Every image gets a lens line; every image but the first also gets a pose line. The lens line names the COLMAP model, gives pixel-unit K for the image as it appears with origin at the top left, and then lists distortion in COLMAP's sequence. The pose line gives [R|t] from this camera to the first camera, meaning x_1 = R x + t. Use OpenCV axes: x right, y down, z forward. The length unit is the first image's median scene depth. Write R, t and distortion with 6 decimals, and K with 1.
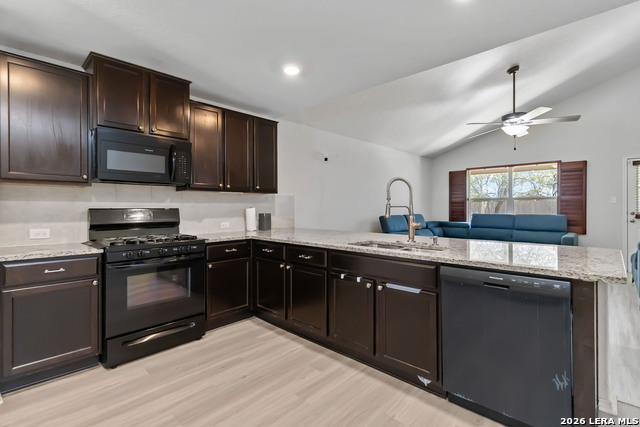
lens RADIAL K [[299.3, 0, 323.6], [0, 299.3, 207.7], [0, 0, 1]] dist [0.000801, 0.000208]
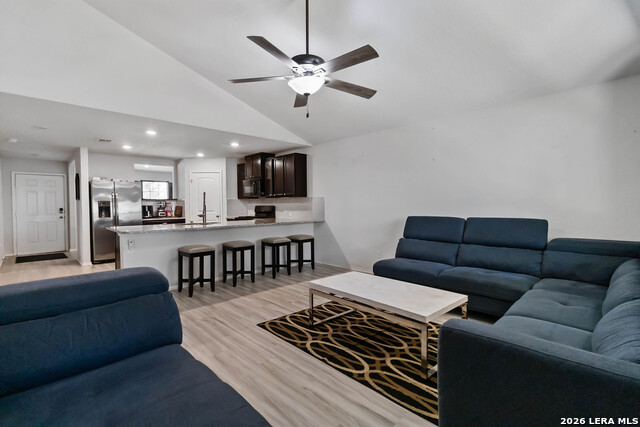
lens RADIAL K [[296.3, 0, 327.4], [0, 296.3, 210.8], [0, 0, 1]] dist [0.000682, 0.000378]
pose [[-0.024233, 0.025546, -0.999380, 1.635096], [0.005848, 0.999660, 0.025412, -0.013638], [0.999689, -0.005229, -0.024374, 1.359640]]
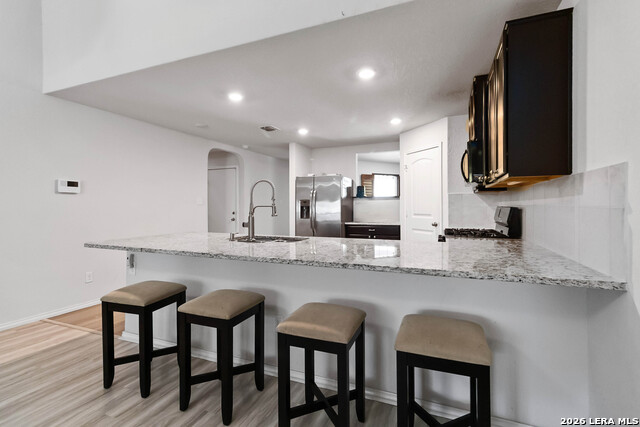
lens RADIAL K [[299.3, 0, 323.6], [0, 299.3, 207.7], [0, 0, 1]] dist [0.000801, 0.000208]
pose [[-0.933047, 0.007126, -0.359685, 0.318519], [0.004522, 0.999957, 0.008080, -0.004321], [0.359727, 0.005913, -0.933039, 1.496007]]
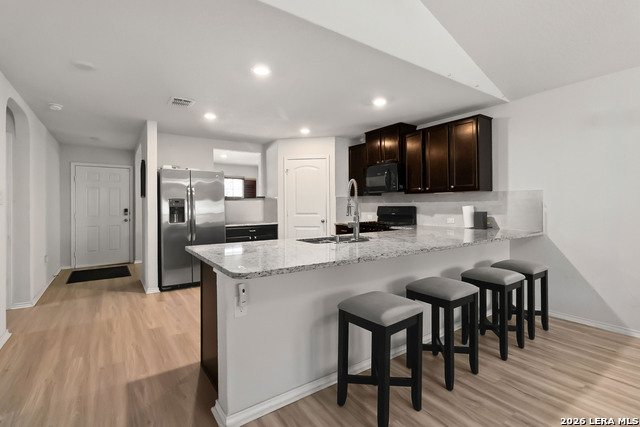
lens RADIAL K [[303.6, 0, 328.7], [0, 303.6, 204.4], [0, 0, 1]] dist [0.003233, 0.000307]
pose [[-0.188645, 0.001216, -0.982045, 0.974053], [0.005114, 0.999987, 0.000256, -0.008100], [0.982032, -0.004973, -0.188648, 0.805631]]
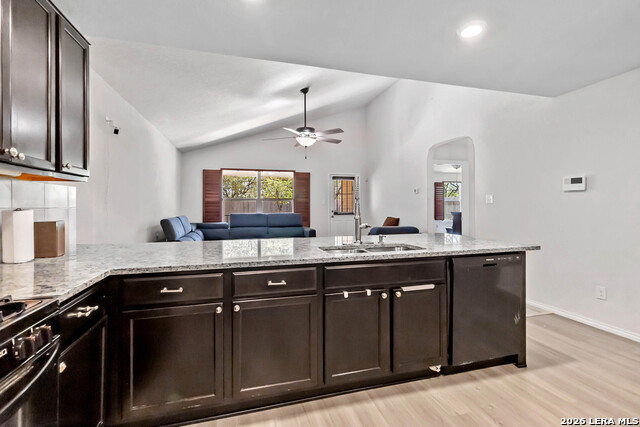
lens RADIAL K [[299.3, 0, 323.6], [0, 299.3, 207.7], [0, 0, 1]] dist [0.000801, 0.000208]
pose [[0.506886, -0.002174, 0.862010, -0.437559], [0.003260, 0.999995, 0.000605, -0.000438], [-0.862007, 0.002503, 0.506890, 0.441614]]
